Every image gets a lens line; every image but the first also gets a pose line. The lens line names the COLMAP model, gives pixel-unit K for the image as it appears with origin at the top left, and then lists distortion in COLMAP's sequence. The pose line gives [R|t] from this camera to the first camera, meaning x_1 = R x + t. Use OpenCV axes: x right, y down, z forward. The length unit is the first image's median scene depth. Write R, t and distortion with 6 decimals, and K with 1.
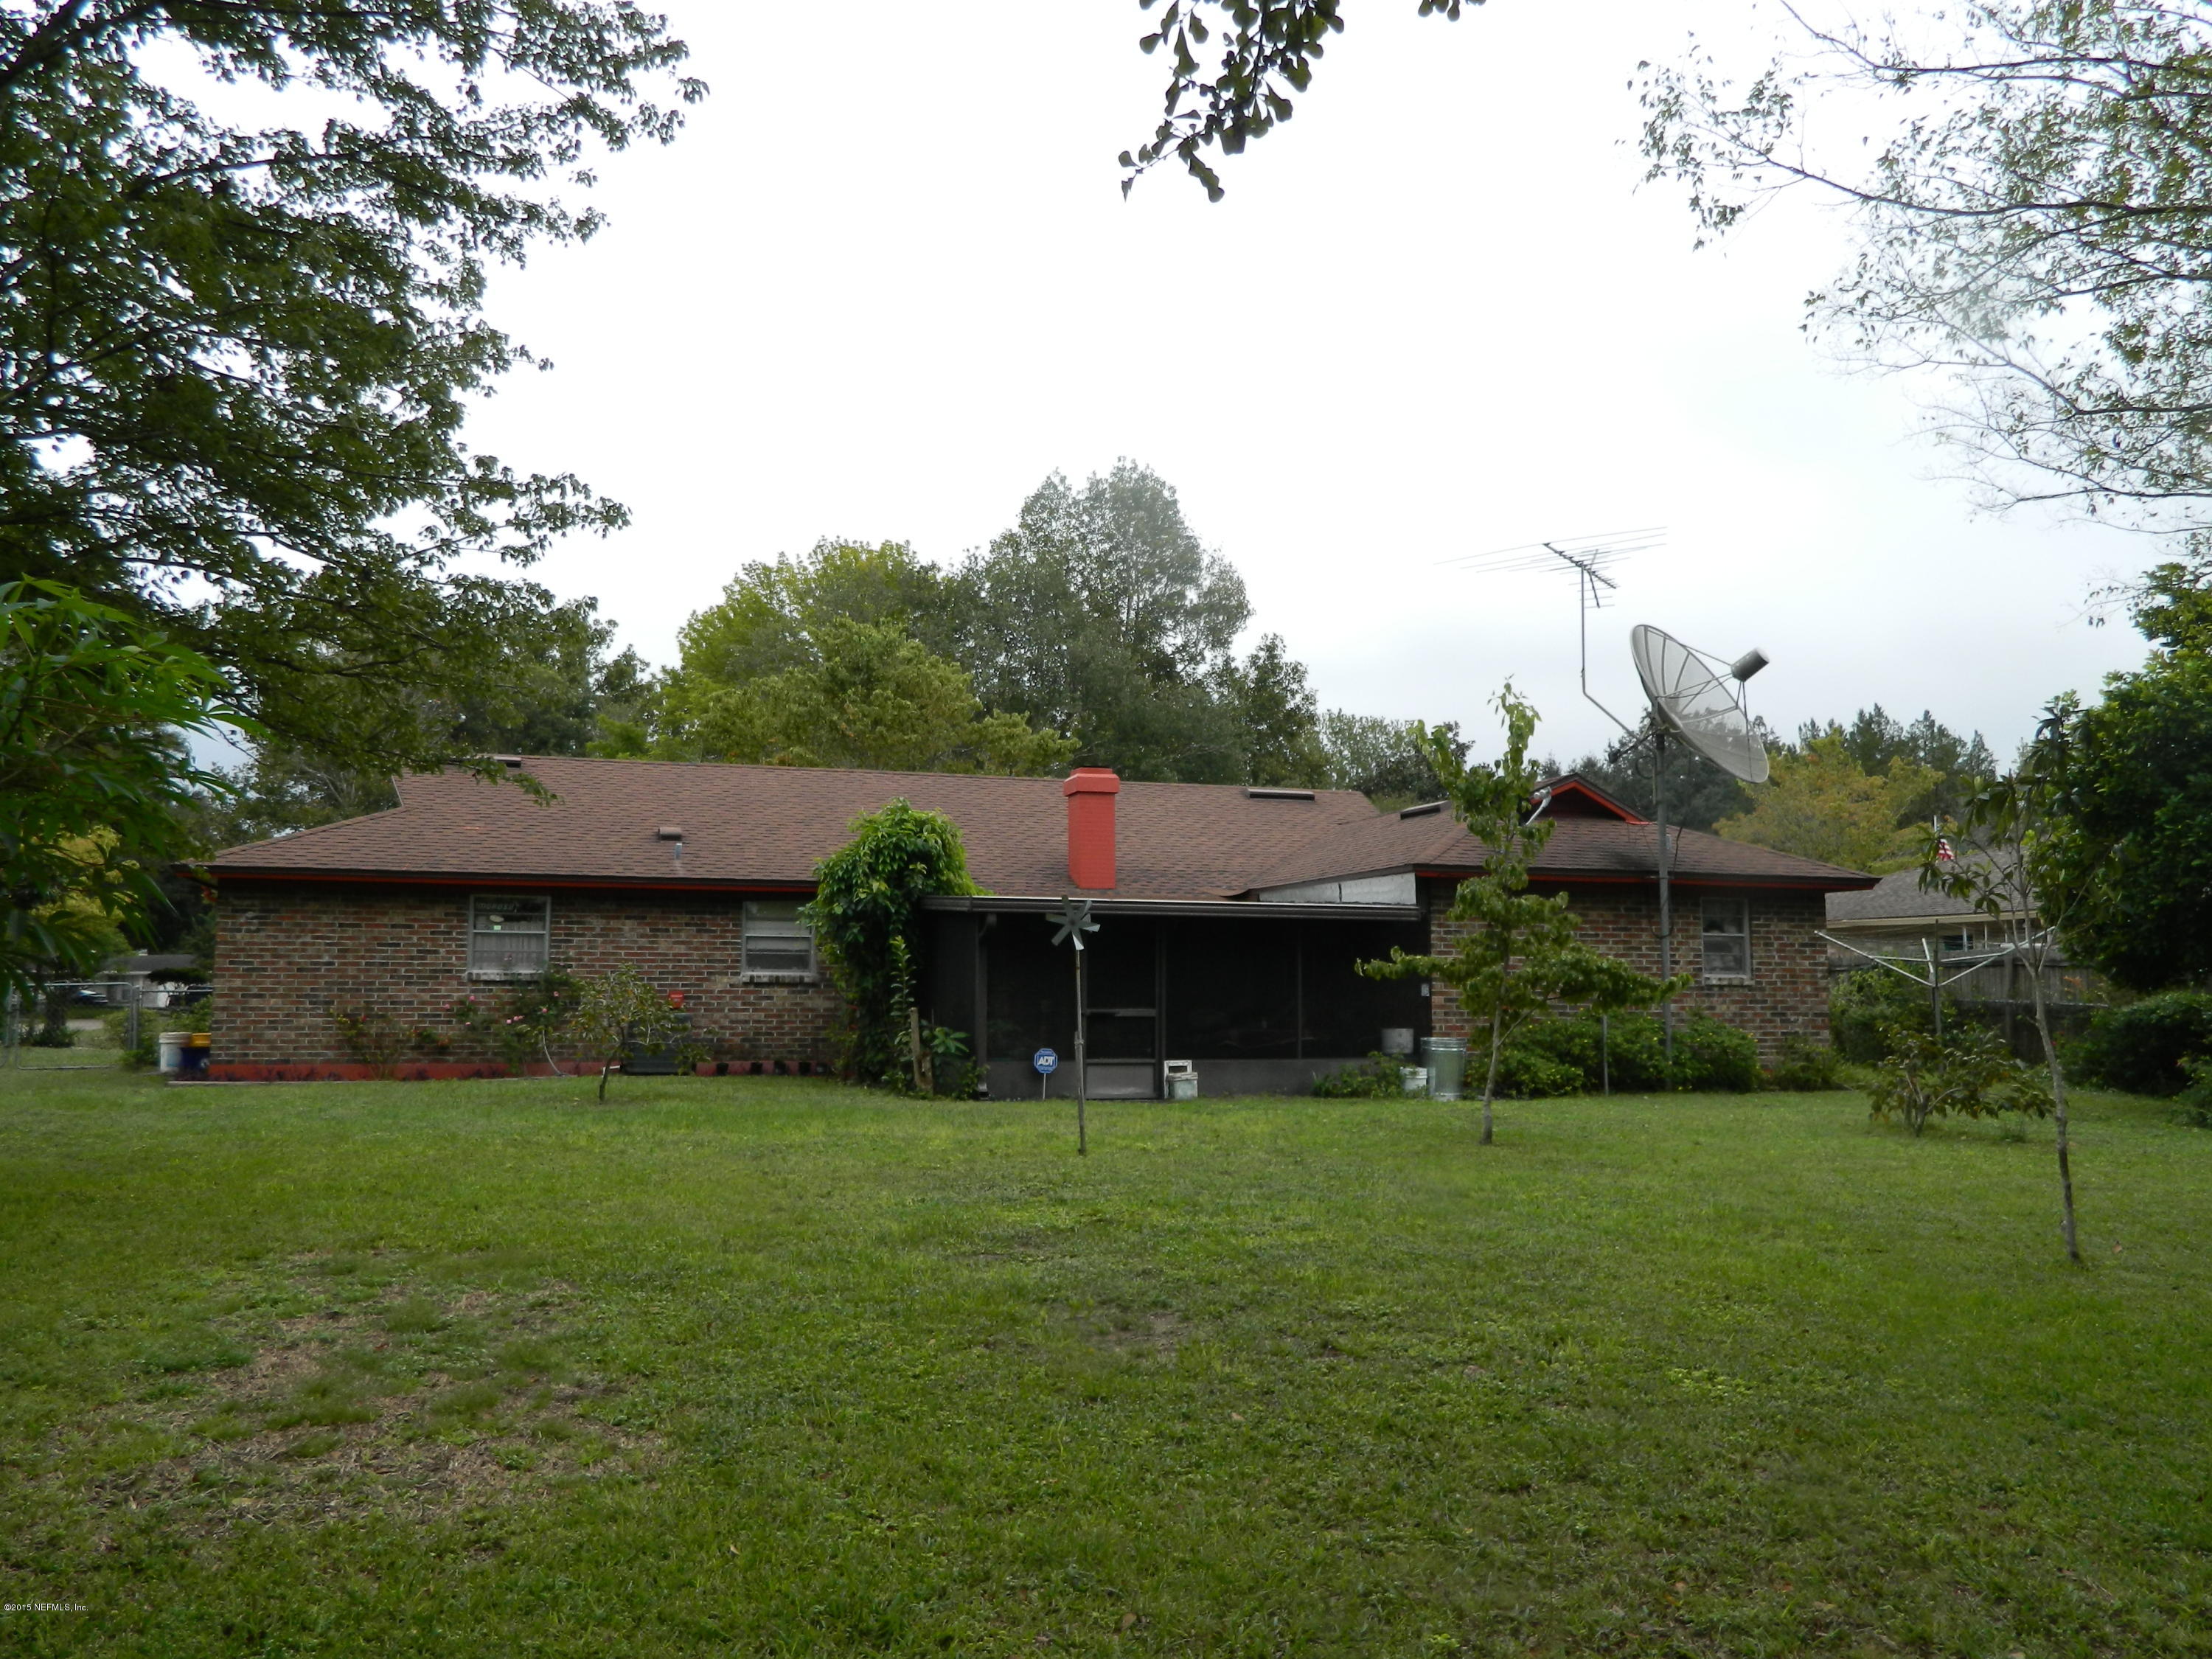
lens RADIAL K [[1810.1, 0, 1106.7], [0, 1810.1, 829.7], [0, 0, 1]] dist [0.010646, 0.002183]
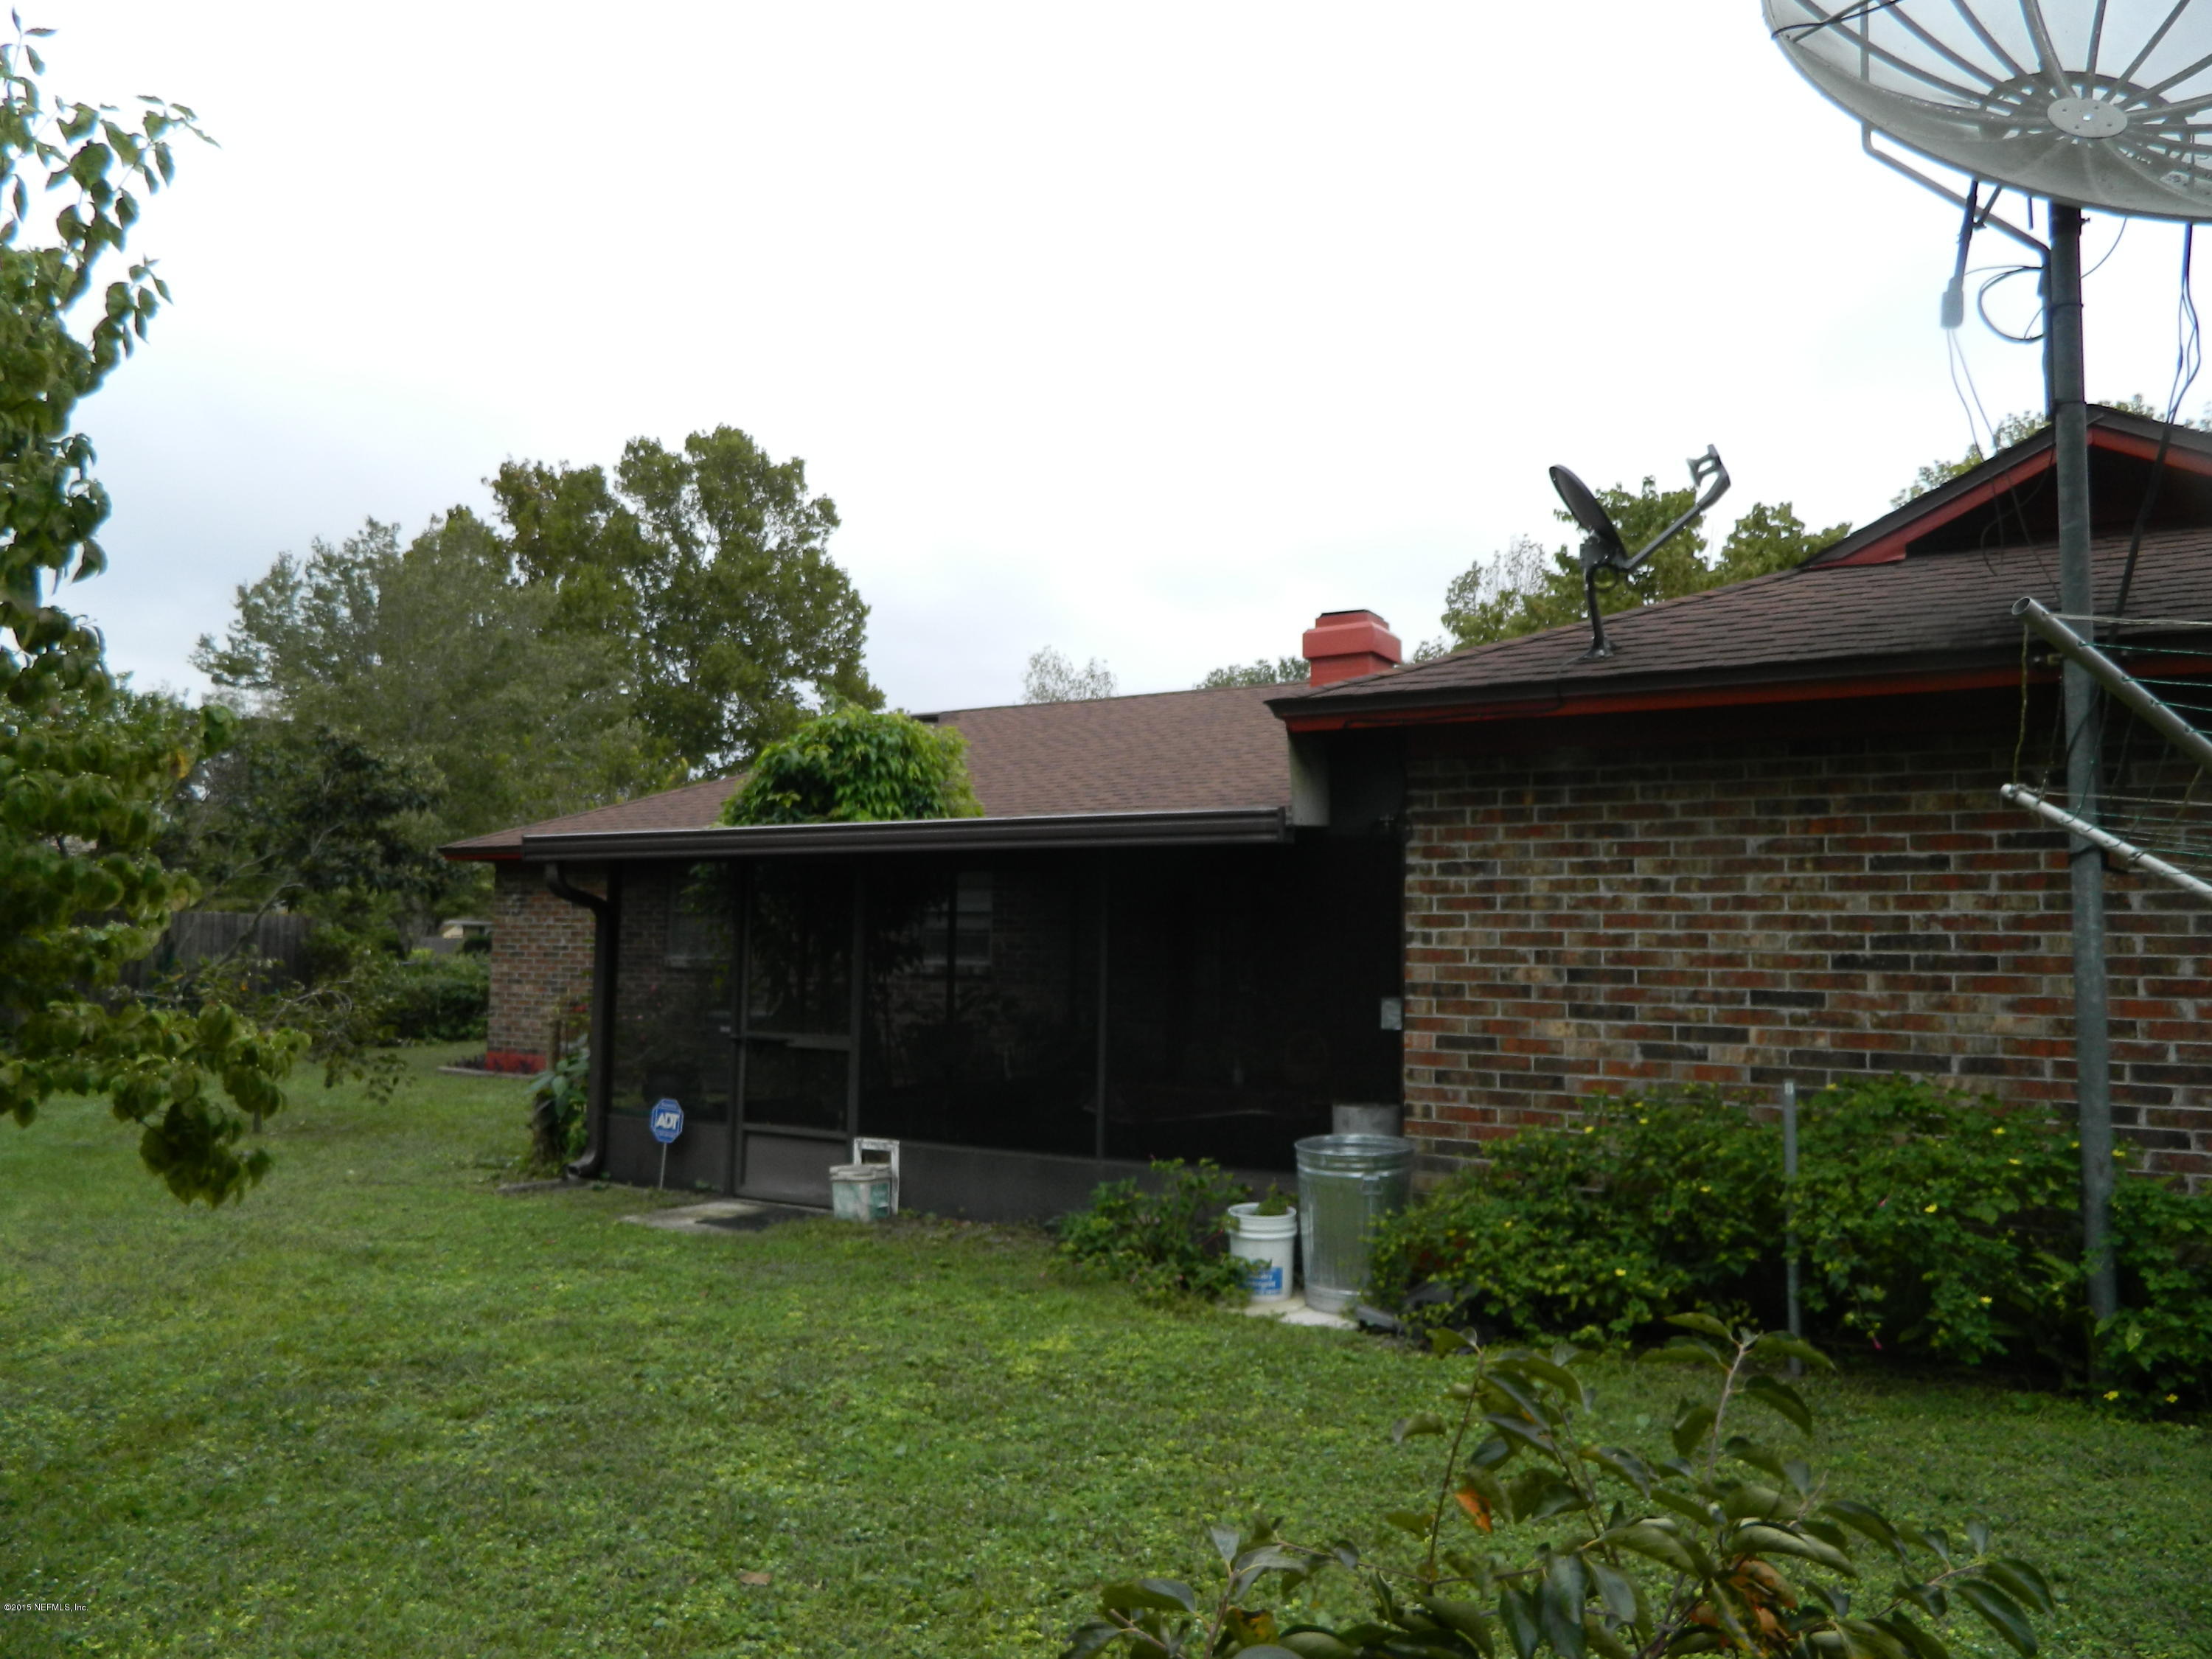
lens RADIAL K [[1610.8, 0, 1106.0], [0, 1610.8, 829.6], [0, 0, 1]] dist [-0.001888, -0.000185]
pose [[0.661174, -0.054738, -0.748233, 0.421583], [0.052890, 0.998254, -0.026293, 0.056198], [0.748366, -0.022190, 0.662915, 0.750498]]
